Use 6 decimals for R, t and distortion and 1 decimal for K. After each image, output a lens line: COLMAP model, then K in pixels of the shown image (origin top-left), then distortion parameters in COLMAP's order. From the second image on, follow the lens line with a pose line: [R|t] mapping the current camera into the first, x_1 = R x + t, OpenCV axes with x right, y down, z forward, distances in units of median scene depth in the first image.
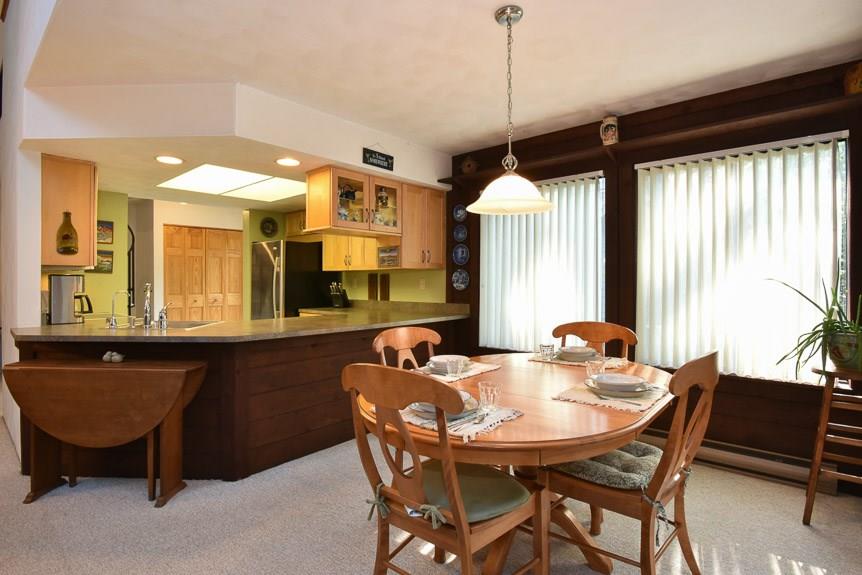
lens RADIAL K [[456.8, 0, 429.6], [0, 456.8, 281.8], [0, 0, 1]] dist [-0.014164, 0.000763]
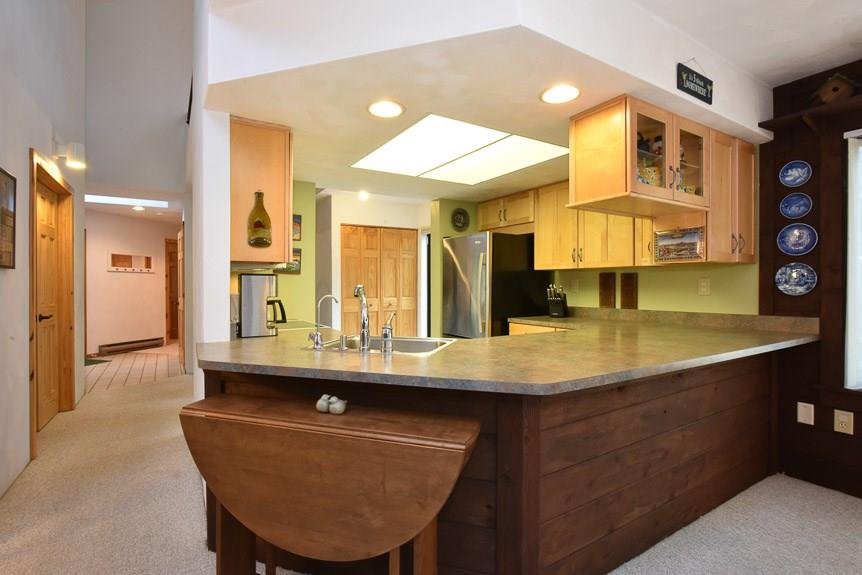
lens RADIAL K [[417.7, 0, 433.5], [0, 417.7, 284.3], [0, 0, 1]] dist [-0.003297, -0.000394]
pose [[0.967417, -0.002024, -0.253180, -0.288772], [0.001069, 0.999992, -0.003909, 0.004757], [0.253186, 0.003511, 0.967411, 0.335361]]
